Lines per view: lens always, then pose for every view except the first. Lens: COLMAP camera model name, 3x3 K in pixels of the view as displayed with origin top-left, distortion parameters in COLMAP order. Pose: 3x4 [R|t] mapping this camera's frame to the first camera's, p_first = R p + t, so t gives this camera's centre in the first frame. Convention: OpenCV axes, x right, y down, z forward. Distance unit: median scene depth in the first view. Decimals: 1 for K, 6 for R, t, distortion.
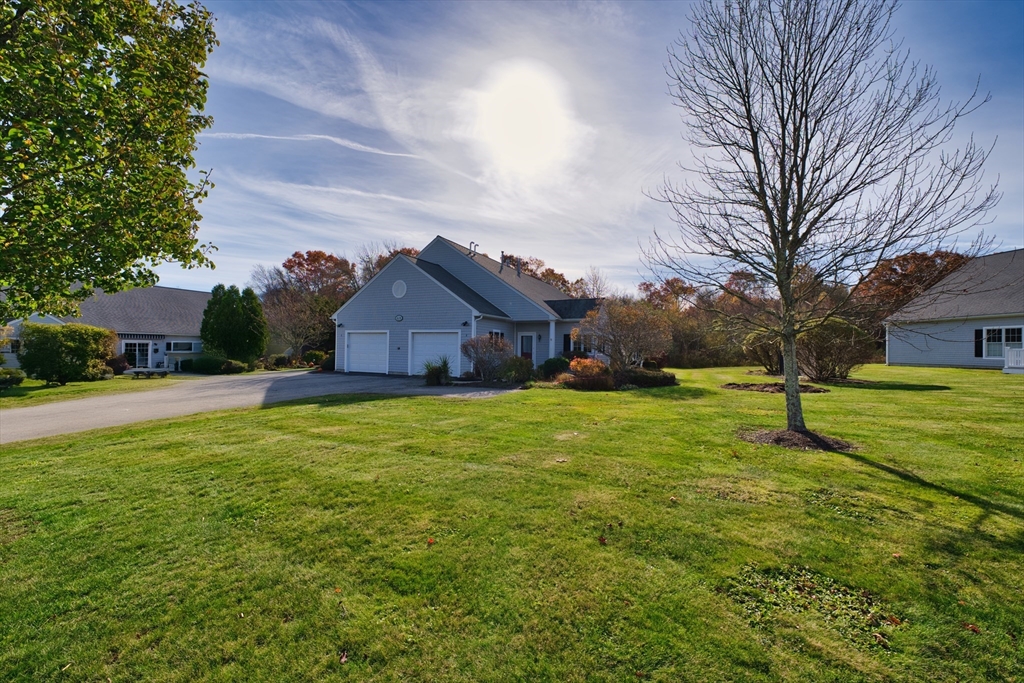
lens RADIAL K [[417.6, 0, 512.3], [0, 417.6, 344.4], [0, 0, 1]] dist [-0.000193, 0.000473]
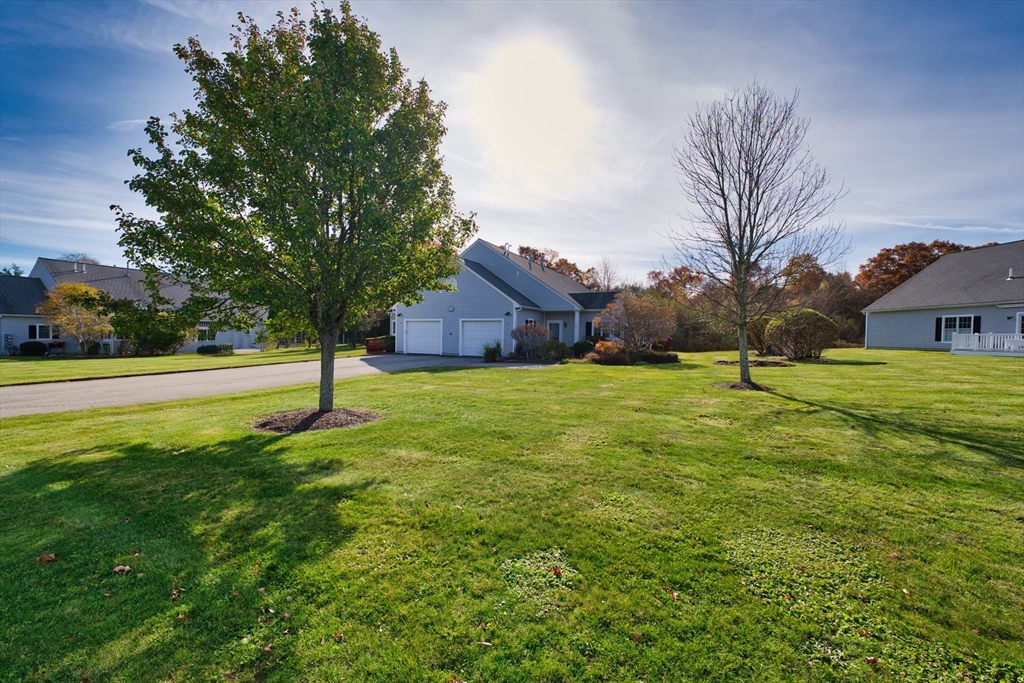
lens RADIAL K [[417.6, 0, 512.3], [0, 417.6, 344.4], [0, 0, 1]] dist [-0.000193, 0.000473]
pose [[0.999857, 0.000396, -0.016930, -0.071810], [0.000167, 0.999447, 0.033266, 0.000069], [0.016934, -0.033264, 0.999303, -0.218668]]
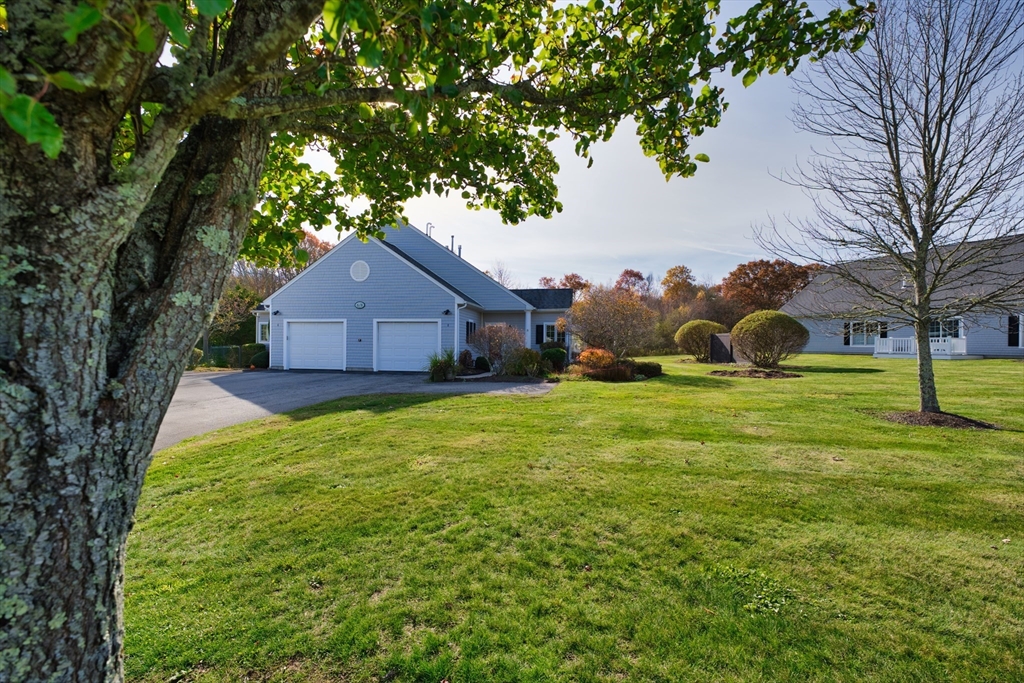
lens RADIAL K [[417.6, 0, 512.3], [0, 417.6, 344.4], [0, 0, 1]] dist [-0.000193, 0.000473]
pose [[0.961780, -0.007219, 0.273730, -0.205697], [0.002463, 0.999840, 0.017717, 0.003622], [-0.273814, -0.016366, 0.961644, 0.082879]]
